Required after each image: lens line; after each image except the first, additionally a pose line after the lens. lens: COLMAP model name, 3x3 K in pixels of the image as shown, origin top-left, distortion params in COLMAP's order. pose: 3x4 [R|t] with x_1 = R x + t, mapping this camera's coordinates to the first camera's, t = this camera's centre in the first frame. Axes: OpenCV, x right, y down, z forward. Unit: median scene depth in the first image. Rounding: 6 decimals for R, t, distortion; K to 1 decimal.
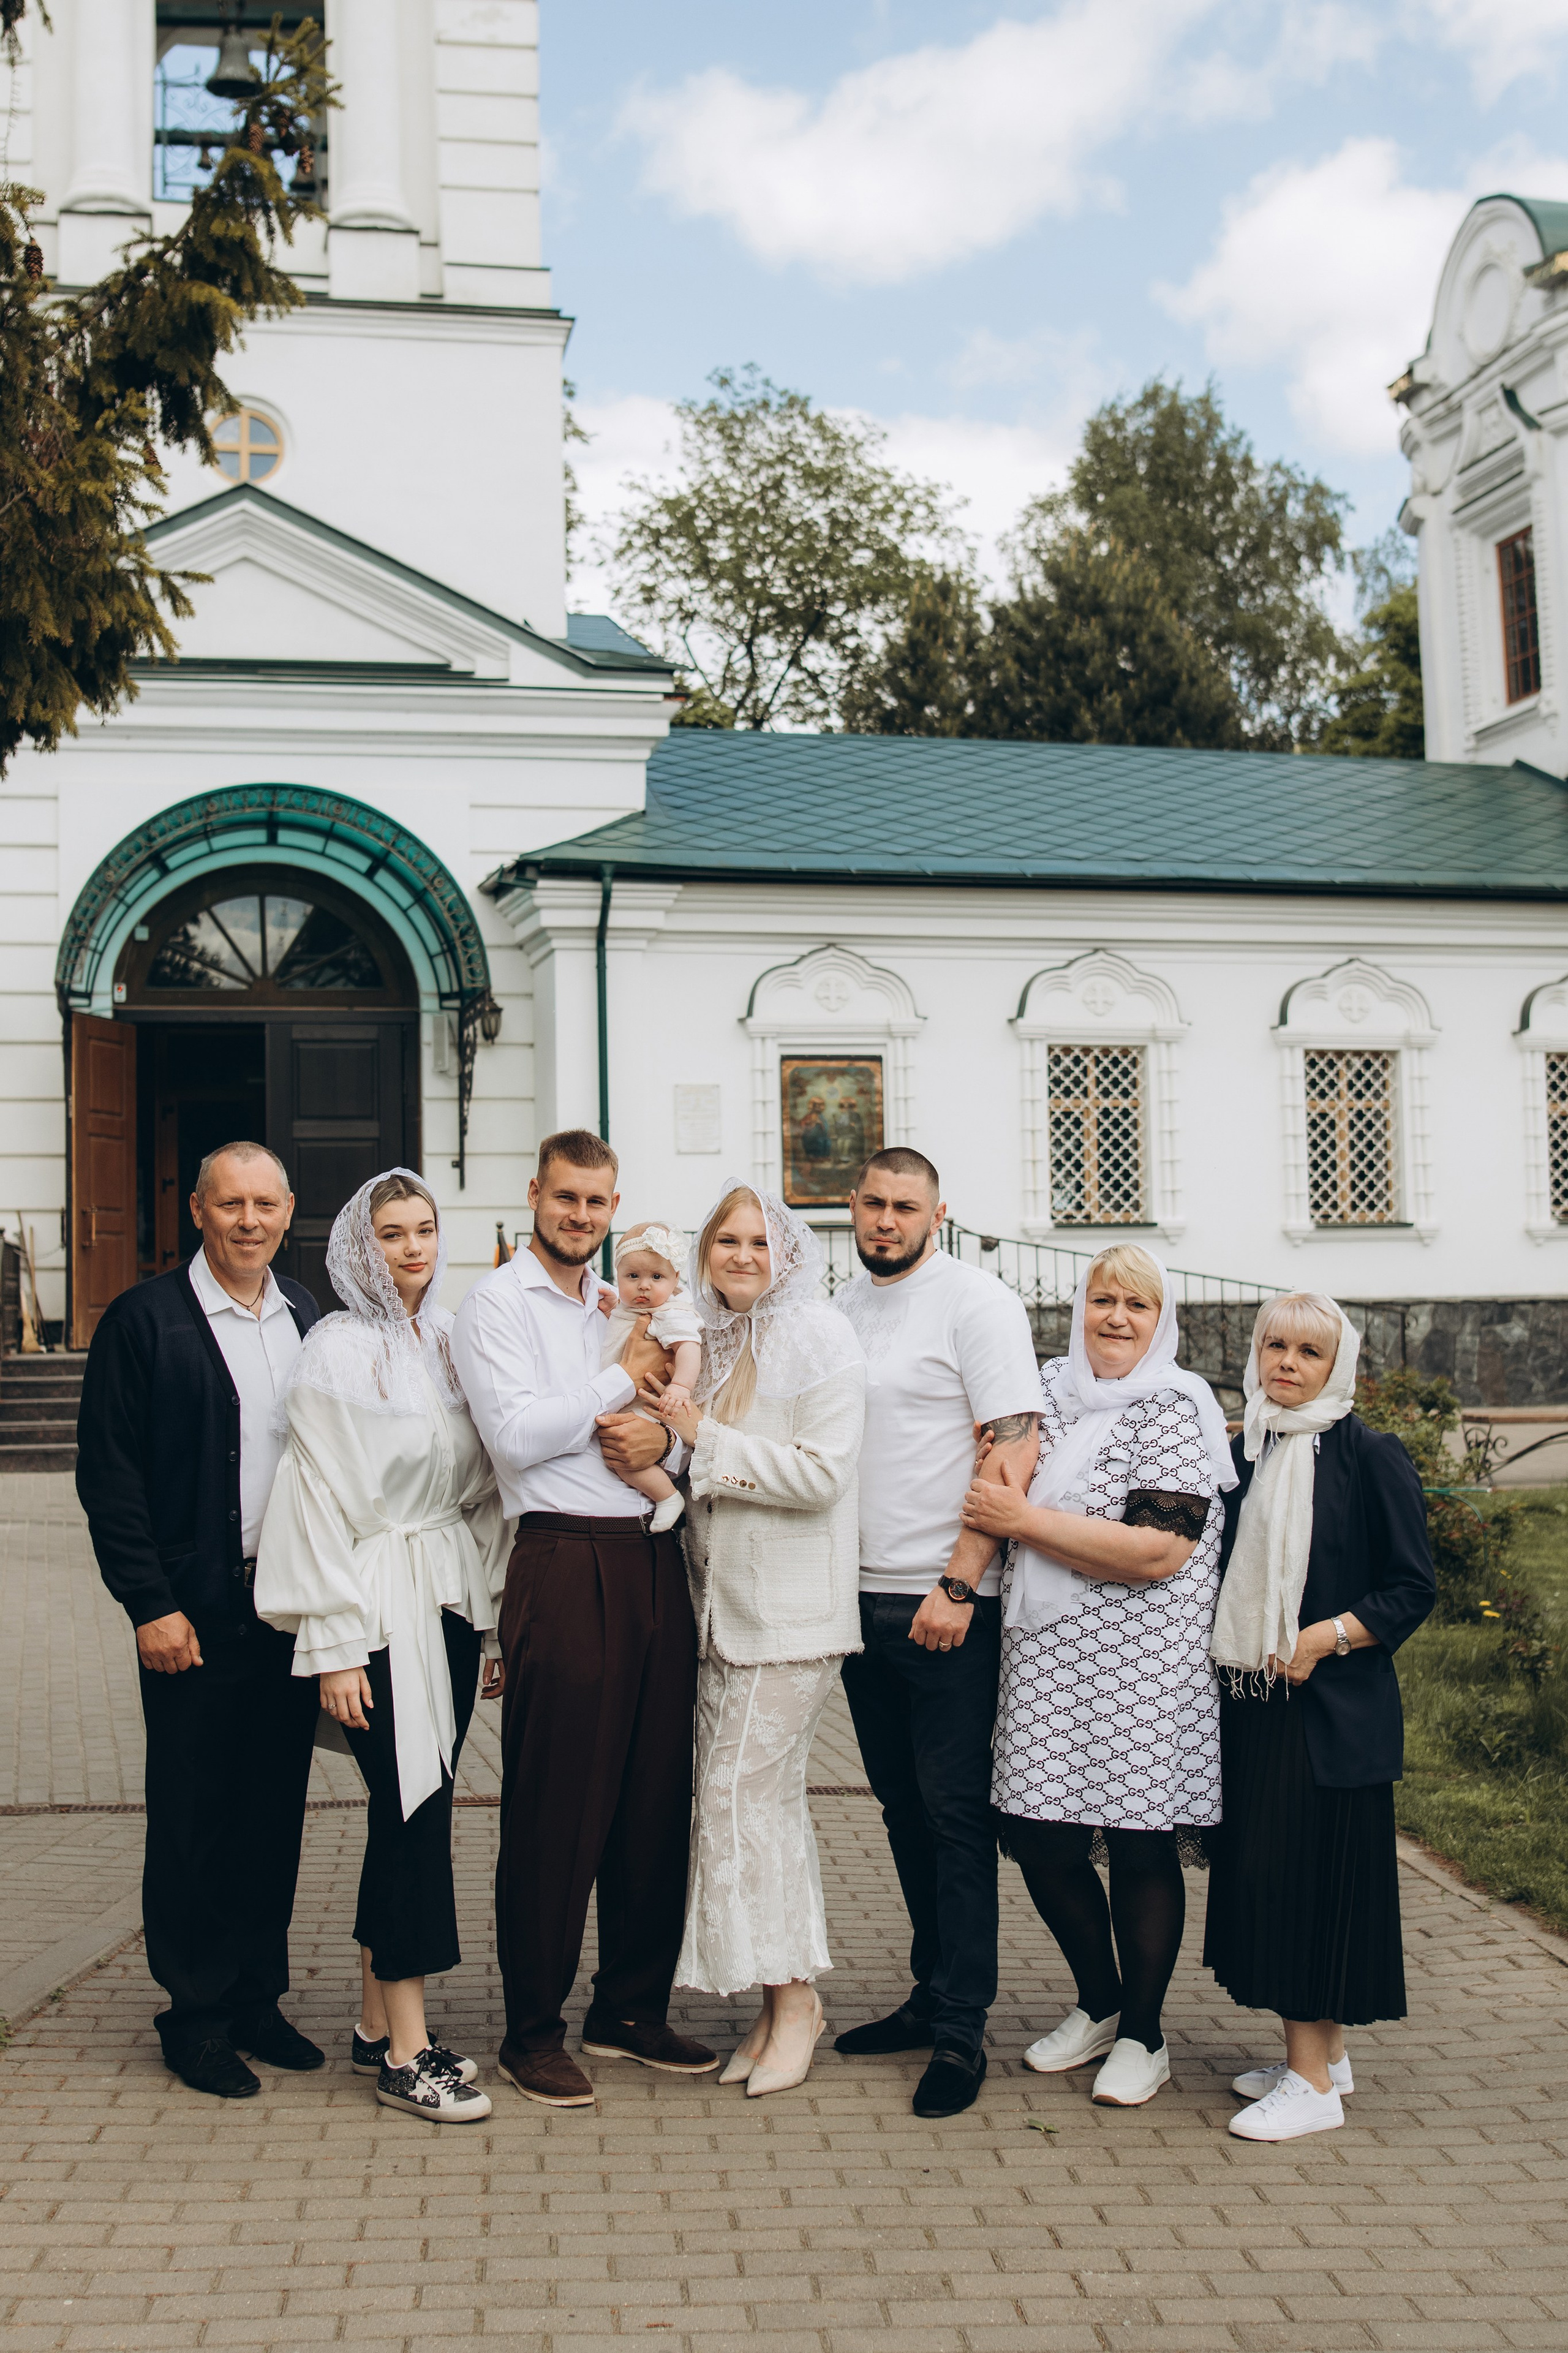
lens RADIAL K [[2734.7, 0, 759.0], [0, 2734.7, 1136.7], [0, 0, 1]] dist [-0.066102, -0.000260]
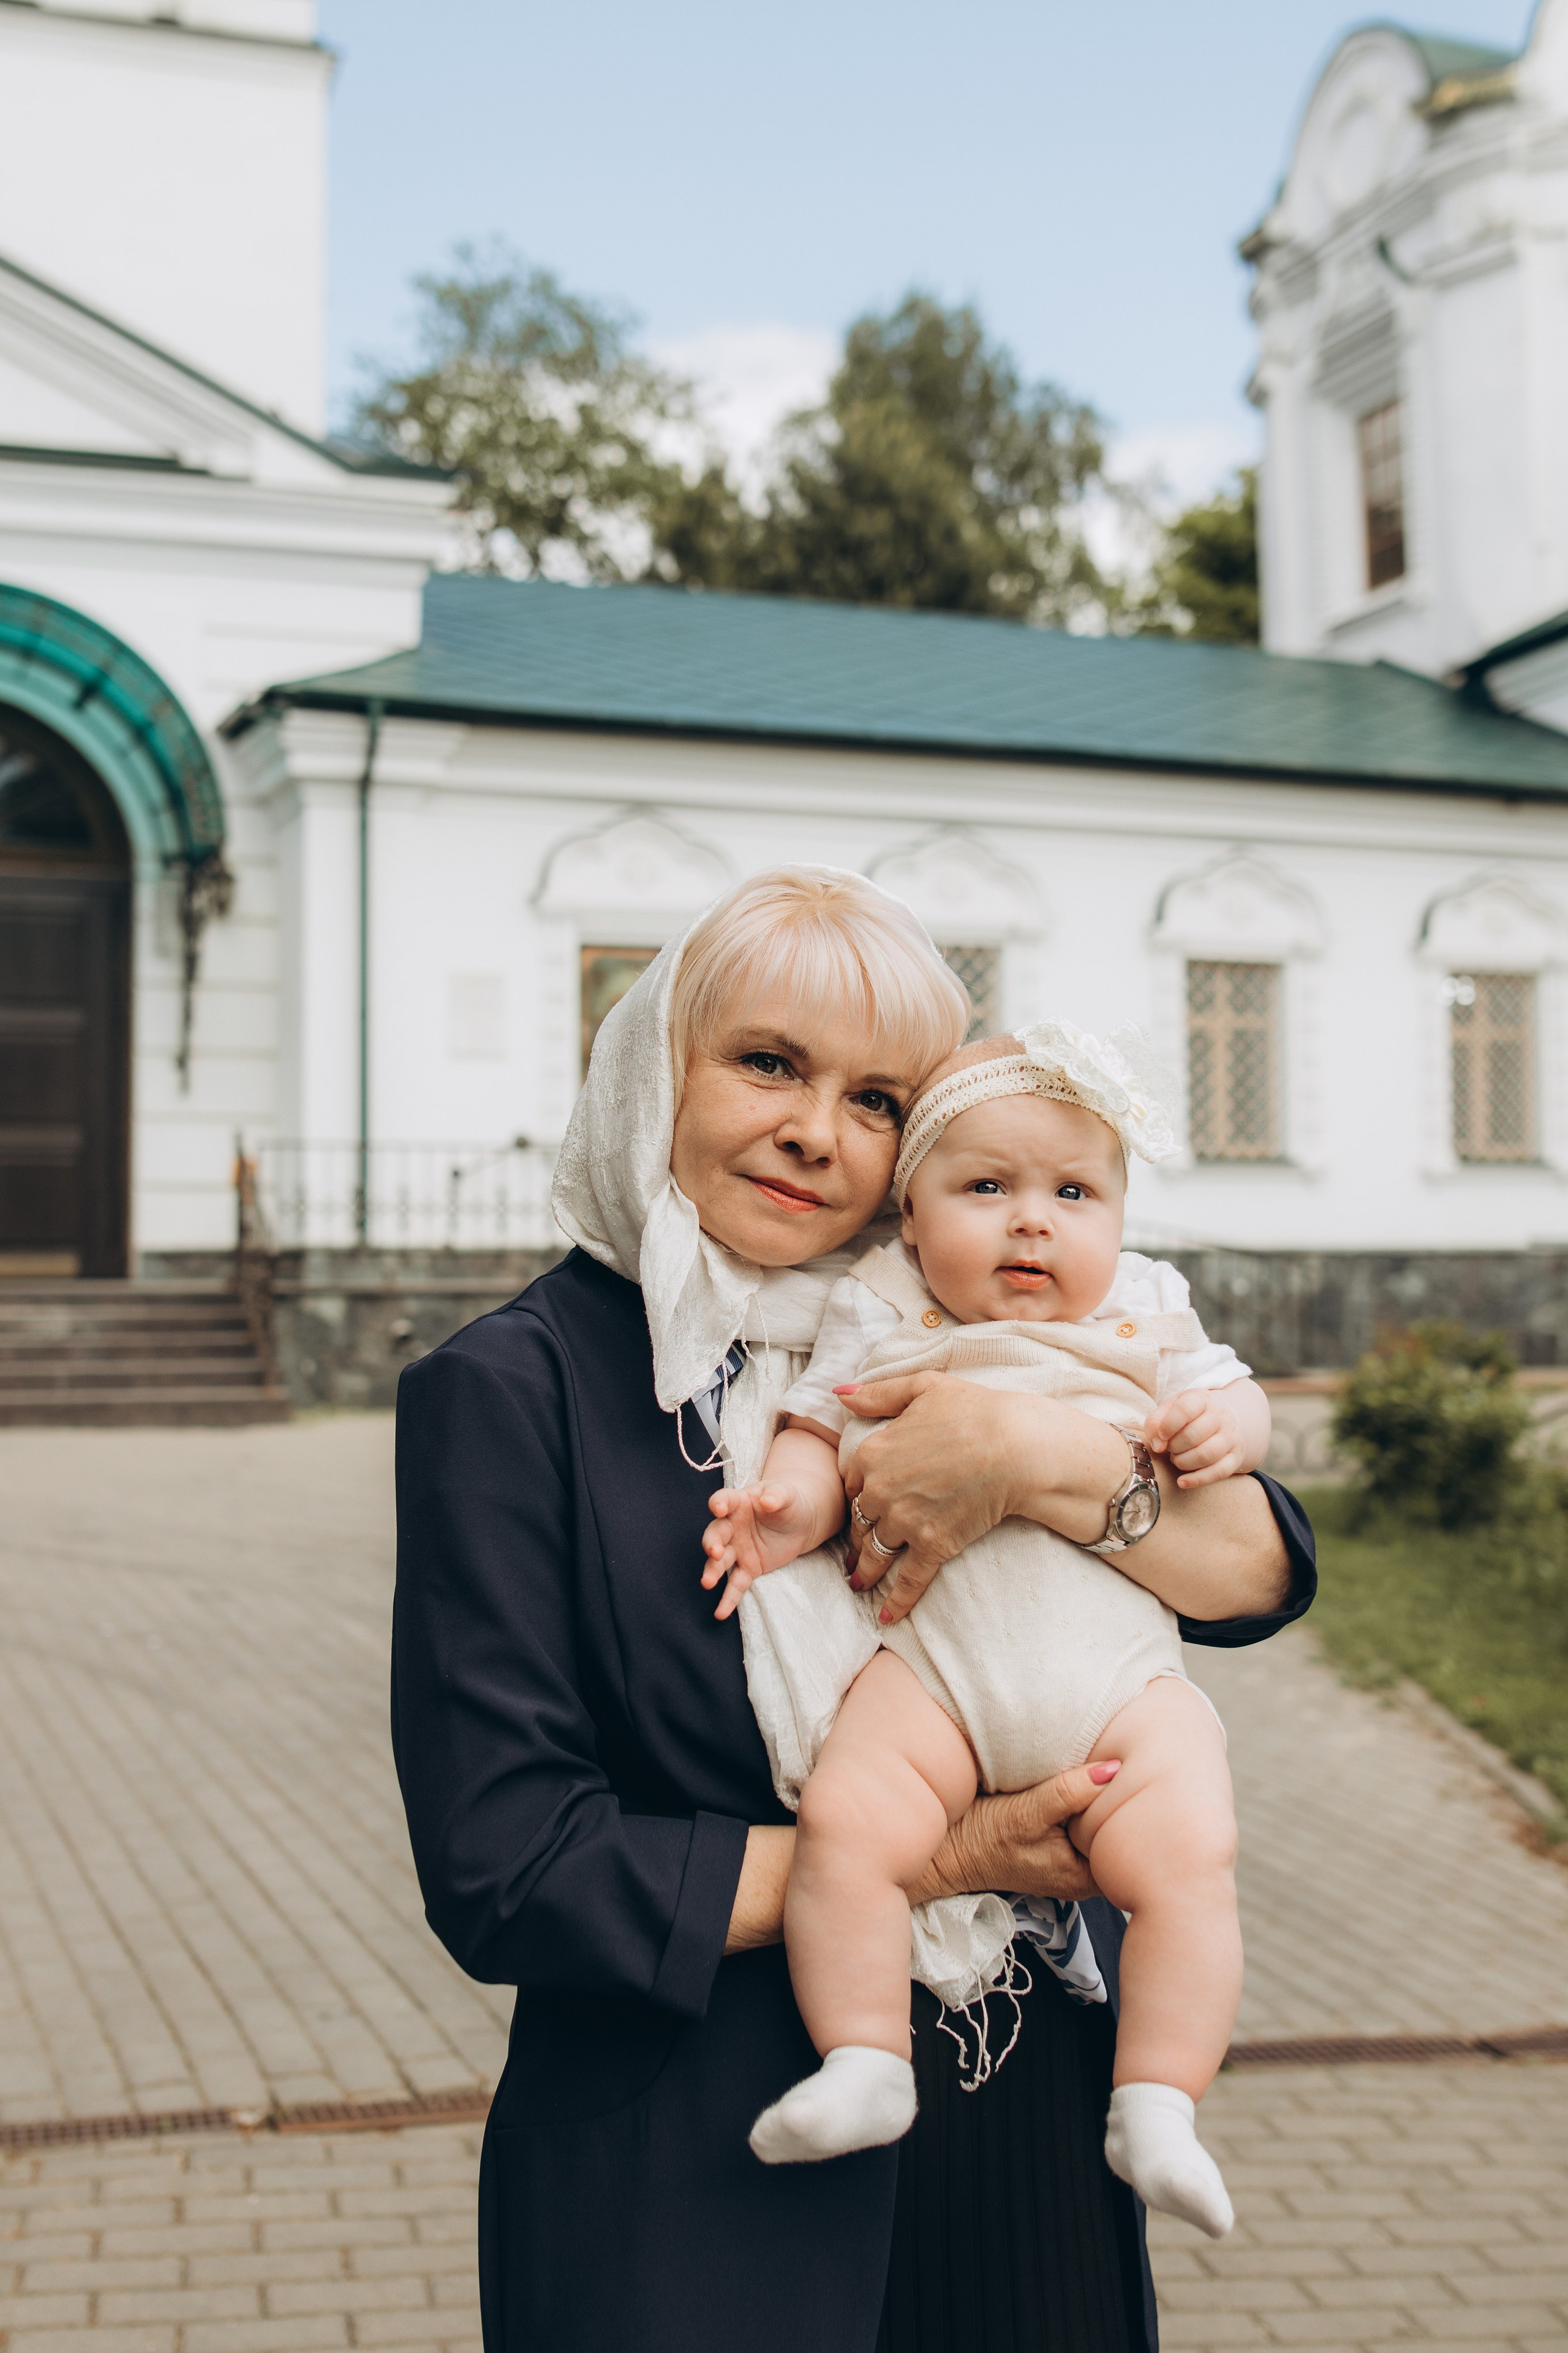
lens RADIAL K [[2689.3, 0, 777.4], [0, 2689.3, 1175.6], [0, 0, 1]] dist [-0.065680, 0.044537]
pose [[0.991966, 0.018420, 0.125160, -0.031379], [-0.021735, 0.999447, 0.025174, 0.018649], [-0.124627, -0.027692, 0.991817, 0.171334]]
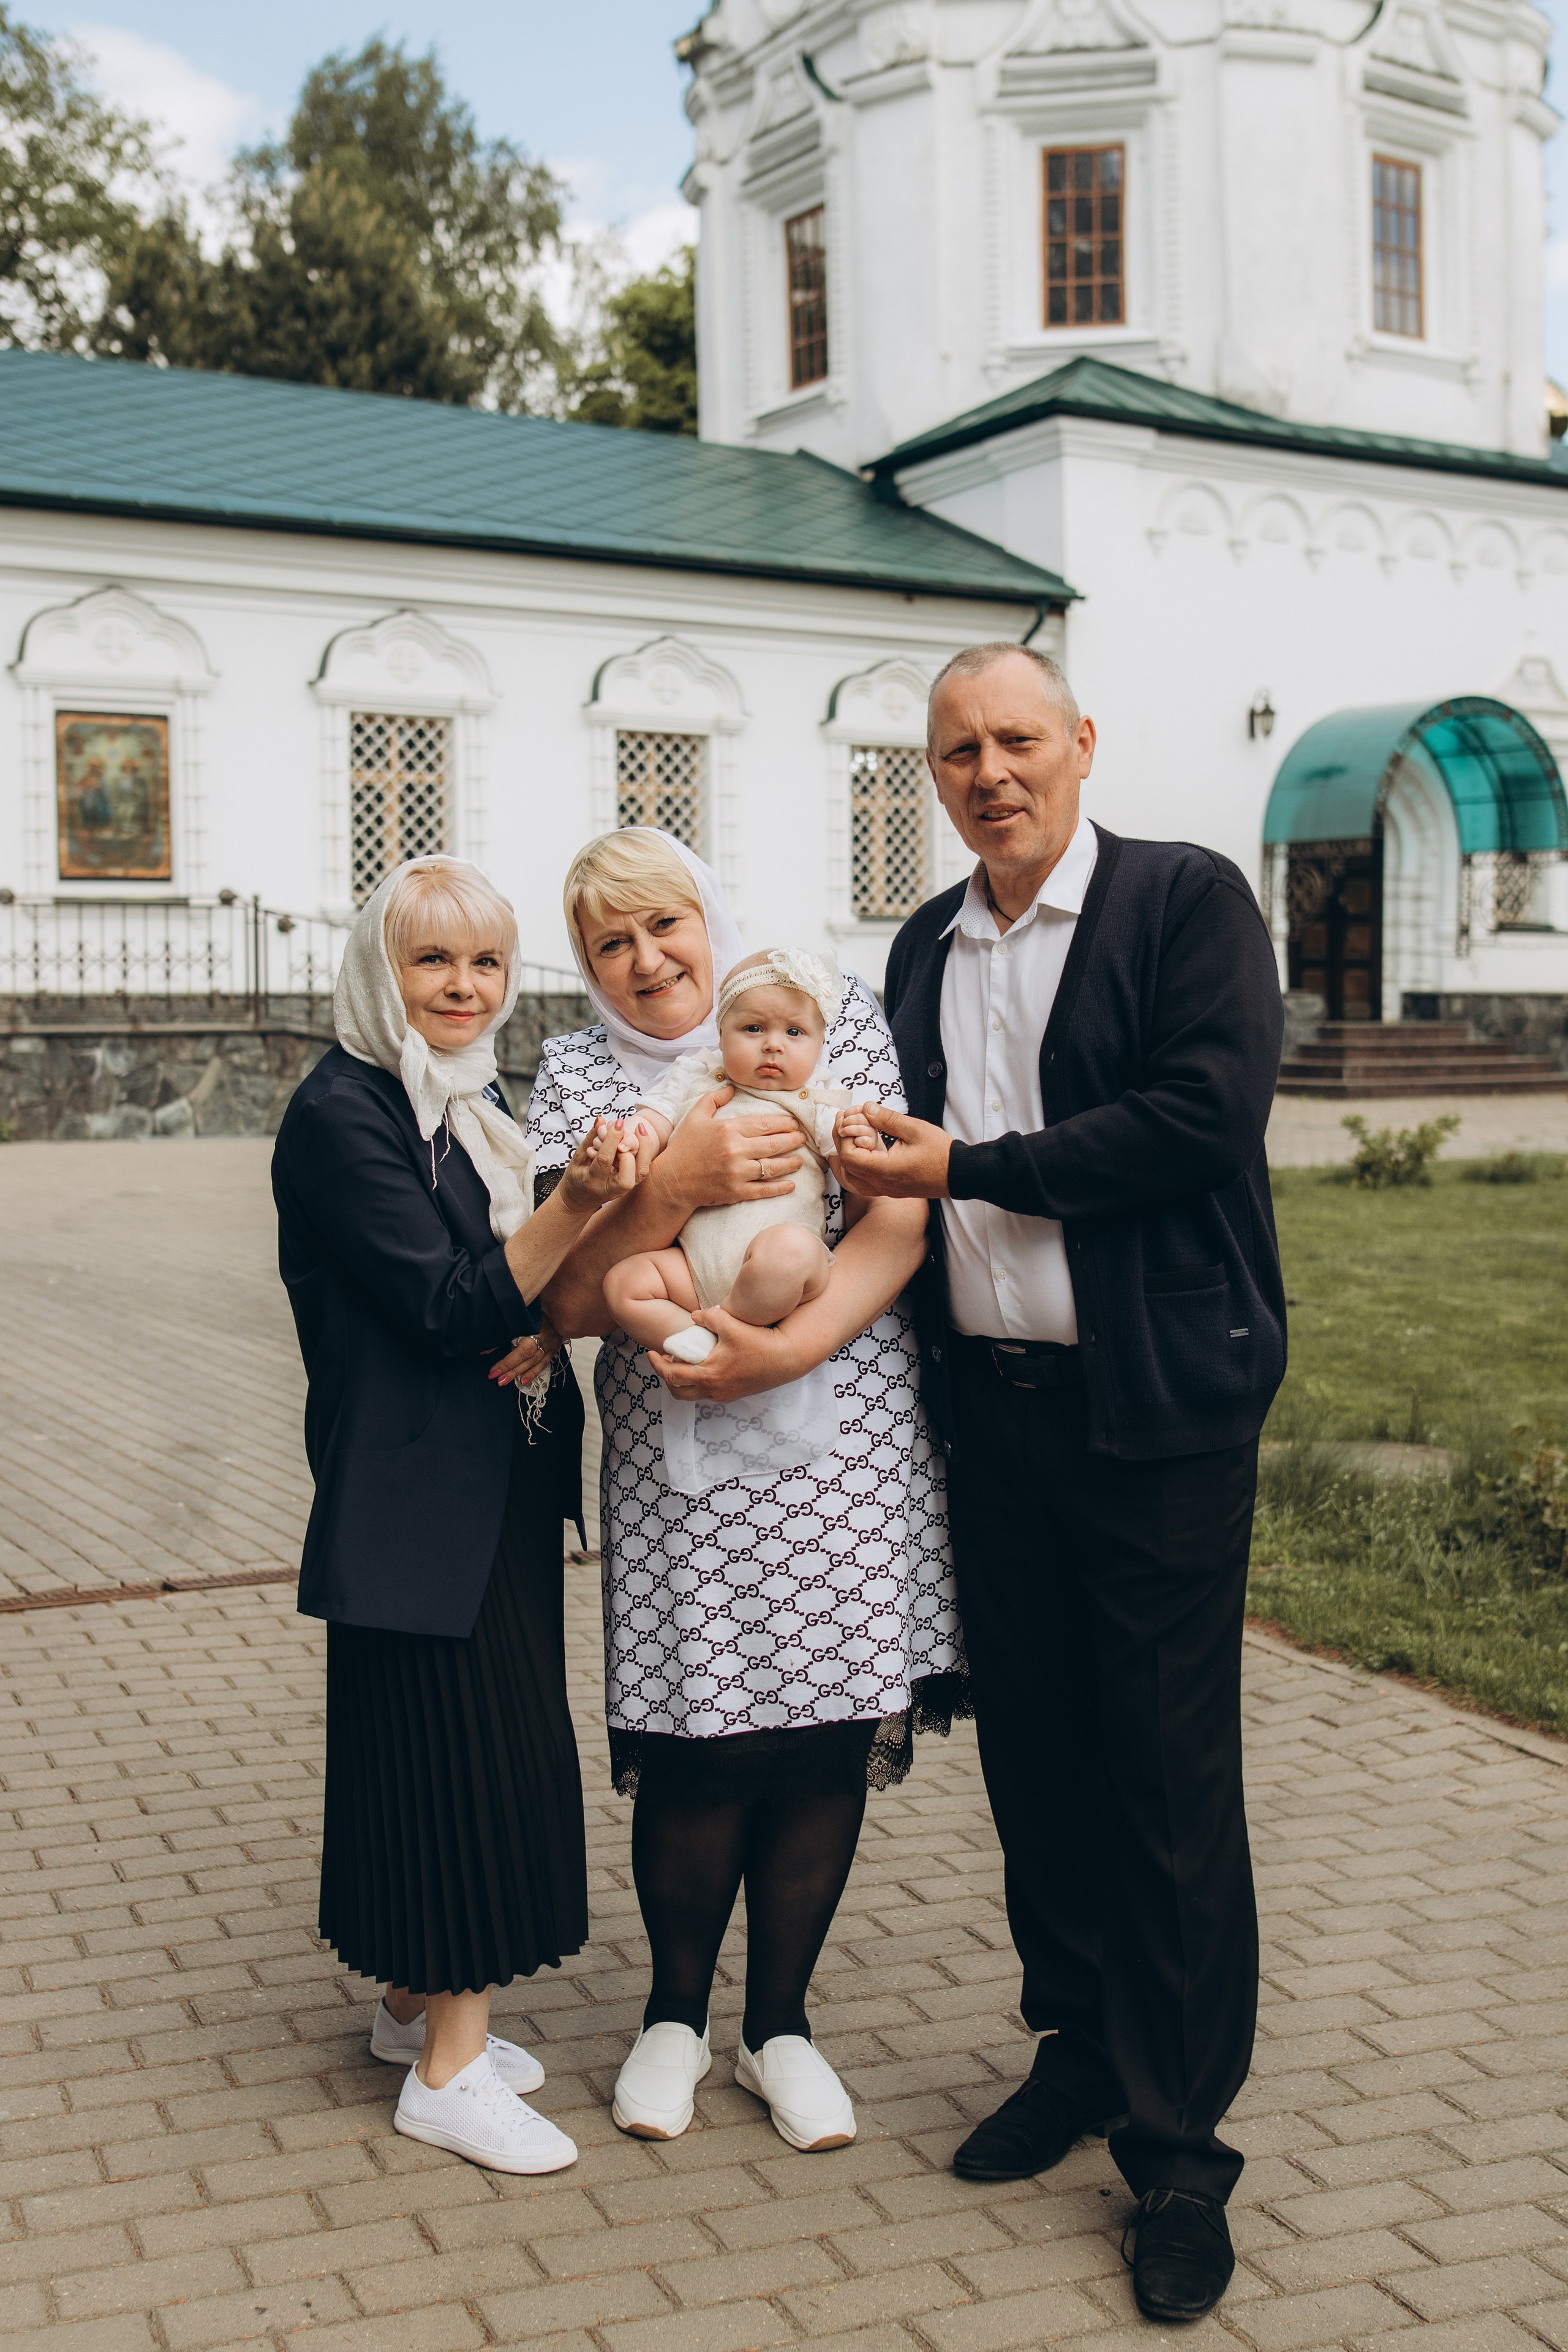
lens RADIAL K [[2656.9, 0, 786.7], [0, 2656.9, 1169.1], [0, 0, 1]] dist [-0.057773, 0.043173]
pose [[0.945814, -0.006795, 0.324637, -0.045021], [-0.032316, 0.992847, 0.114934, 0.012071], [-0.323096, -0.119197, 0.938830, 0.090717]]
